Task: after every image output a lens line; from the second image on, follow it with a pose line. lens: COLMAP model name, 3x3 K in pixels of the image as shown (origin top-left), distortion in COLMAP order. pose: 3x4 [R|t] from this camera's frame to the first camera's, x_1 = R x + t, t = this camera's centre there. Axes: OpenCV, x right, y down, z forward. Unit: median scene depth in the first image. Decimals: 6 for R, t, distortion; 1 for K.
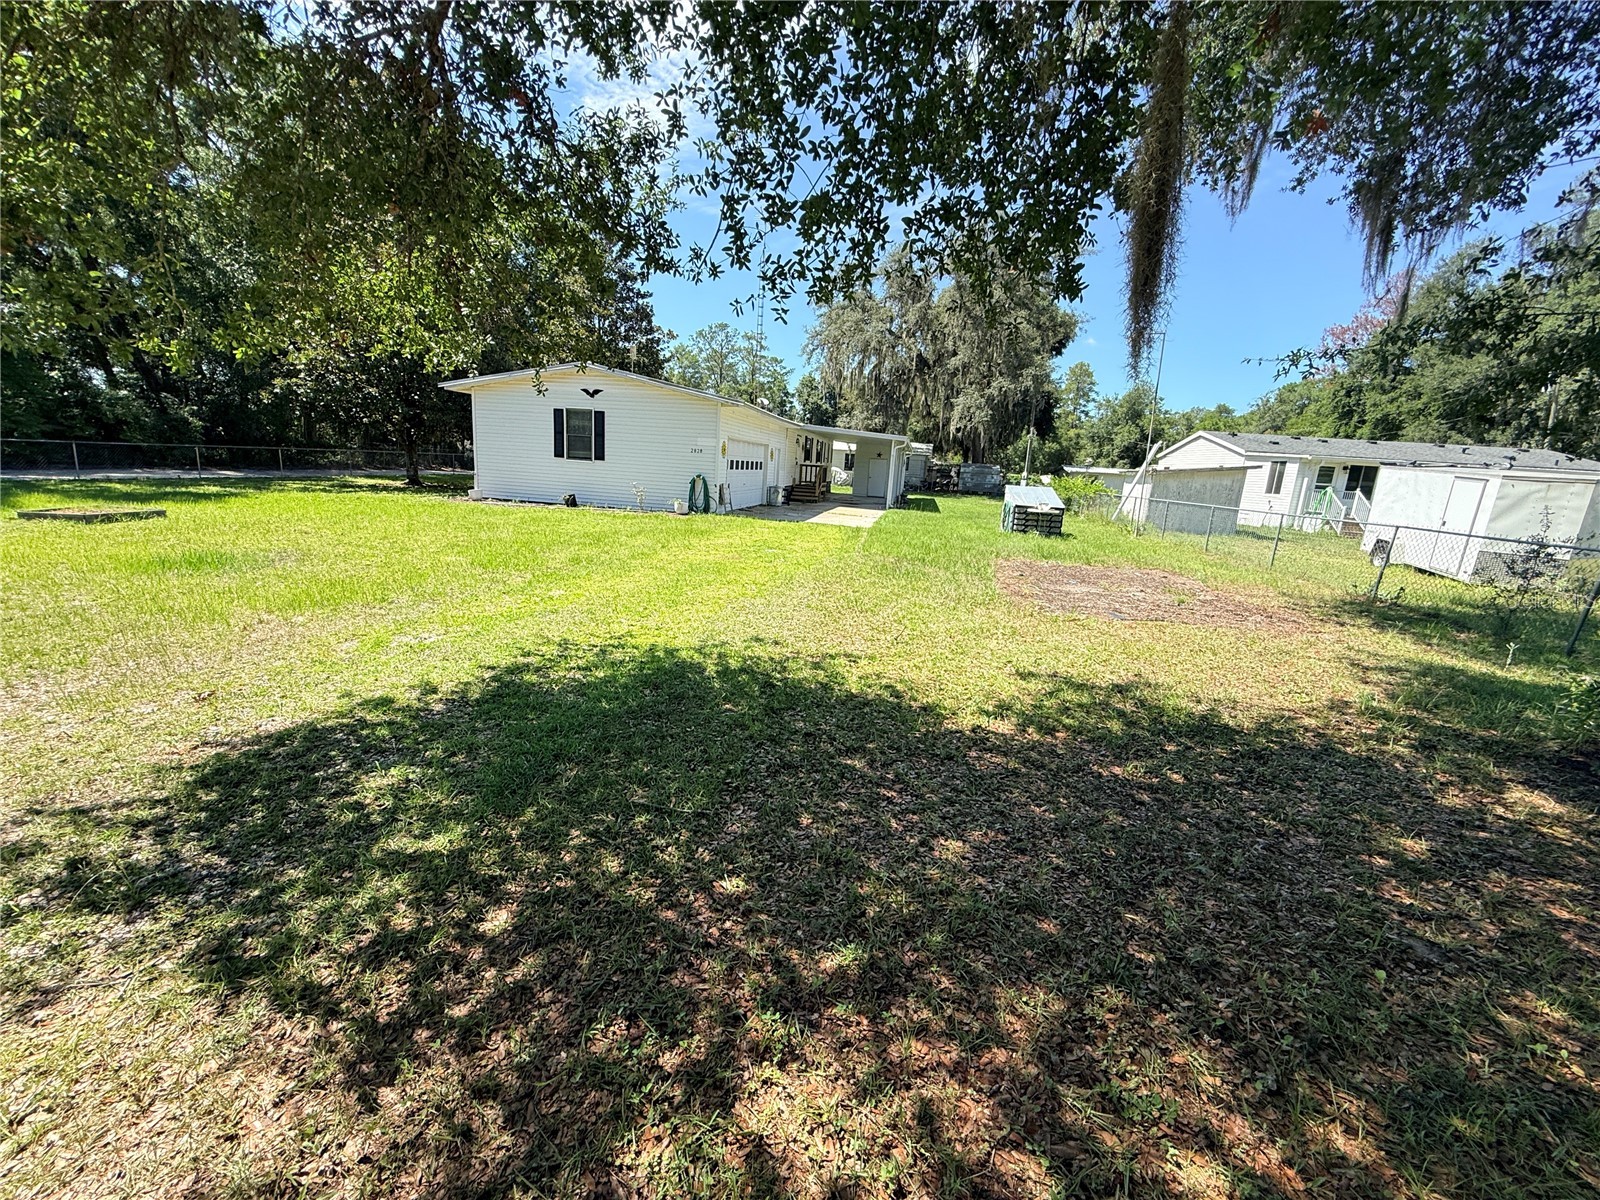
lens RADIAL K [[636.4, 0, 795.7], [0, 636.4, 599.0], [0, 0, 1]] dist [0.001840, 0.000069]
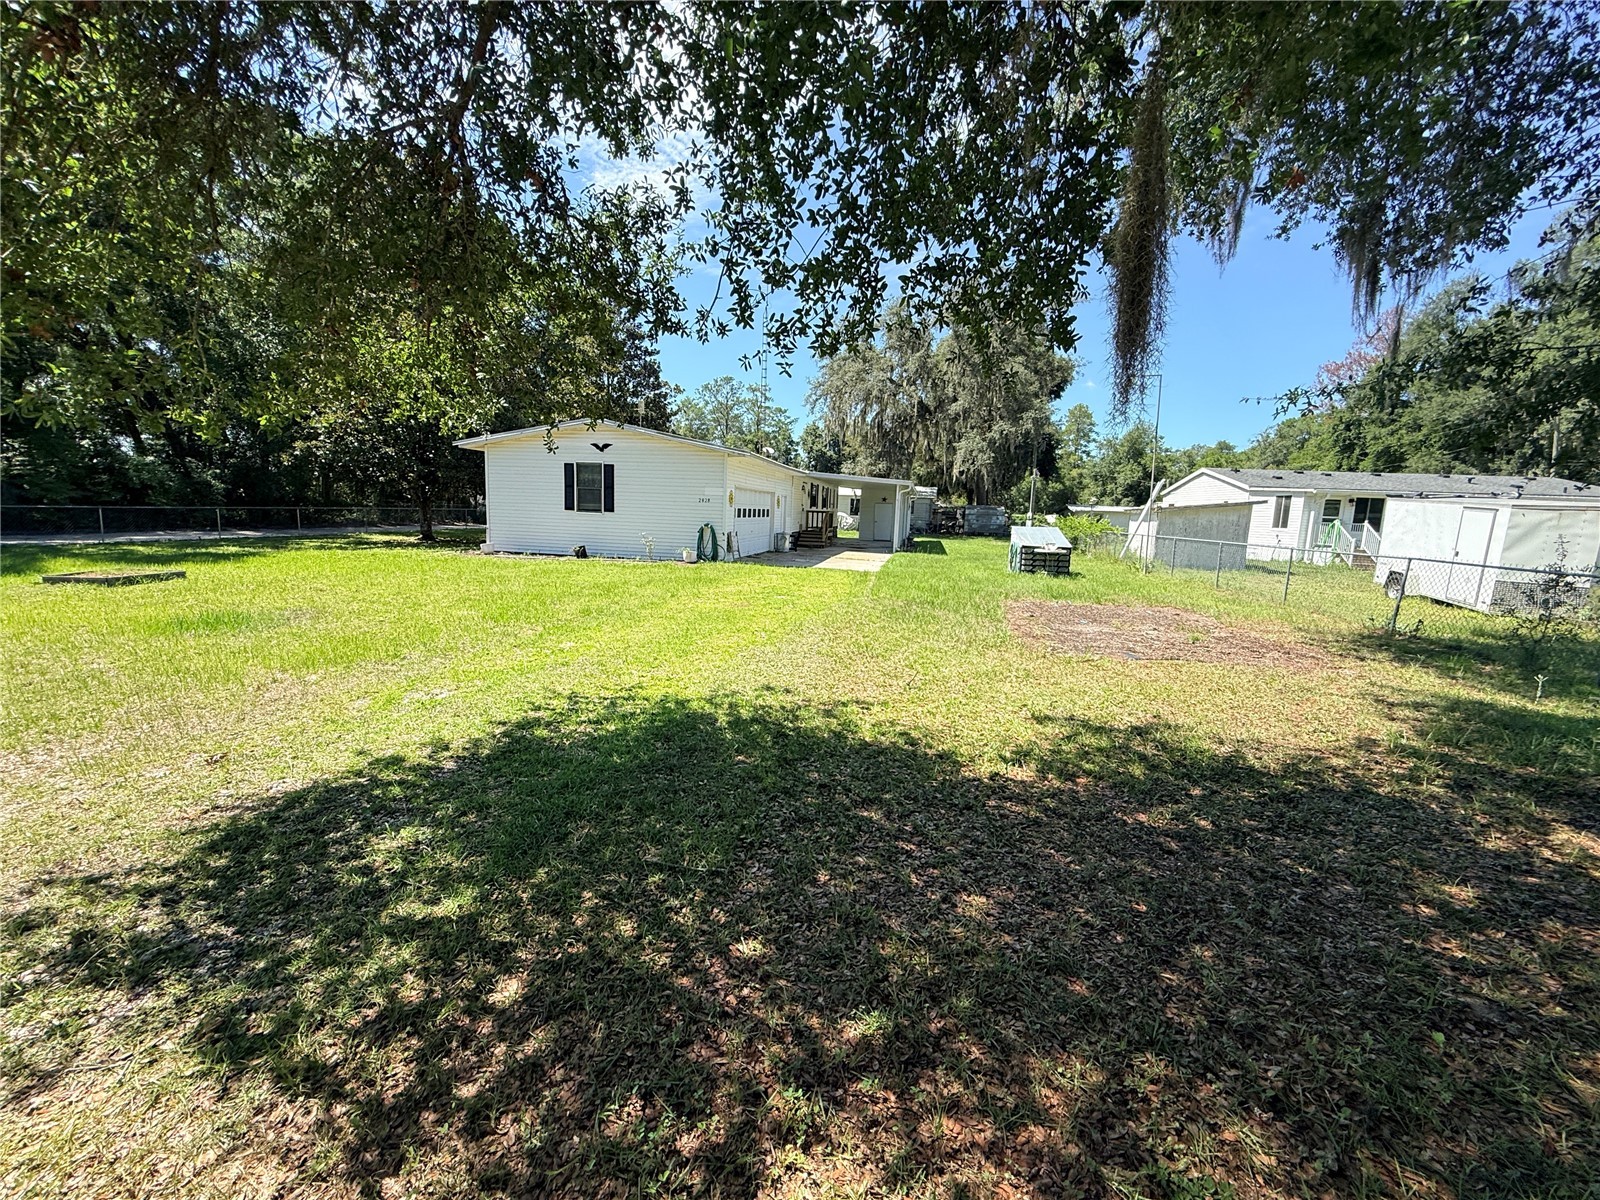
lens RADIAL K [[636.4, 0, 795.7], [0, 636.4, 599.0], [0, 0, 1]] dist [0.001840, 0.000069]
pose [[0.999636, -0.023729, -0.012855, -0.002502], [0.022771, 0.997273, -0.070201, -0.006040], [0.014486, 0.069883, 0.997450, 0.000067]]
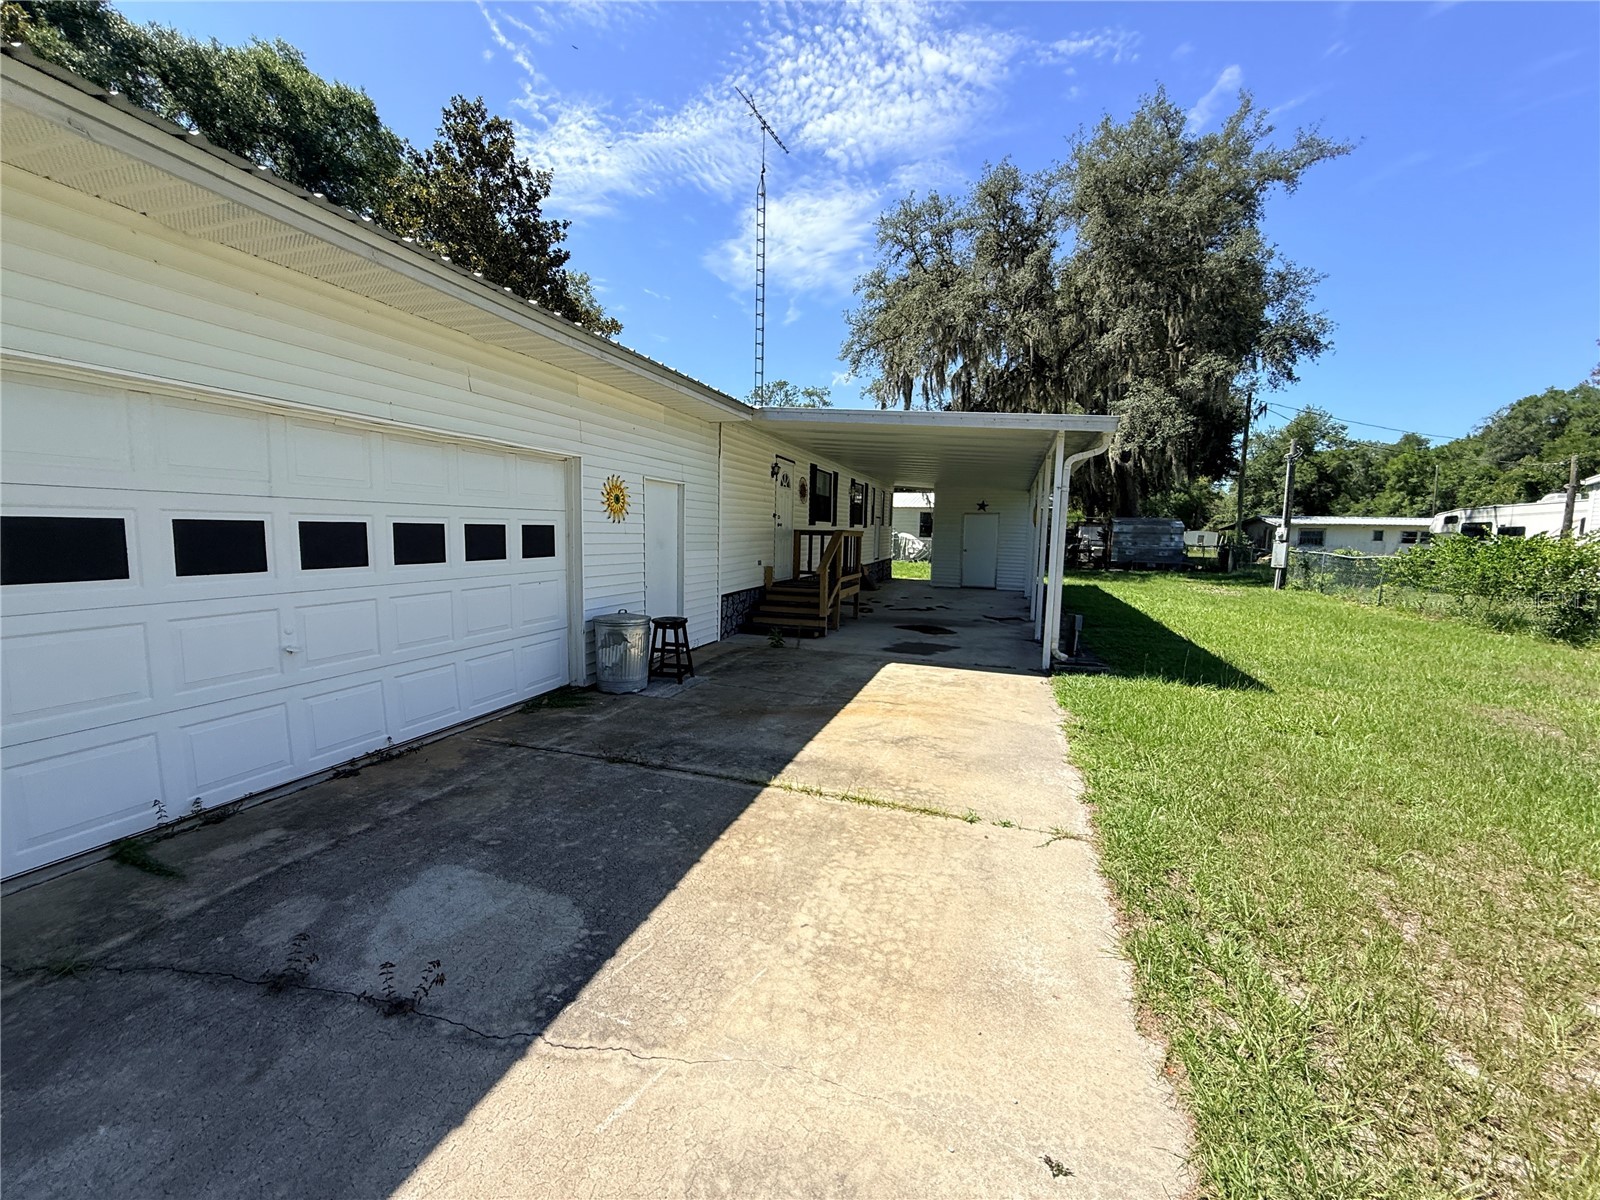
lens RADIAL K [[633.1, 0, 795.0], [0, 633.1, 600.1], [0, 0, 1]] dist [0.001371, -0.002034]
pose [[0.990952, -0.027155, -0.131445, 0.402907], [0.013490, 0.994512, -0.103750, -0.858567], [0.133541, 0.101038, 0.985879, 4.153074]]
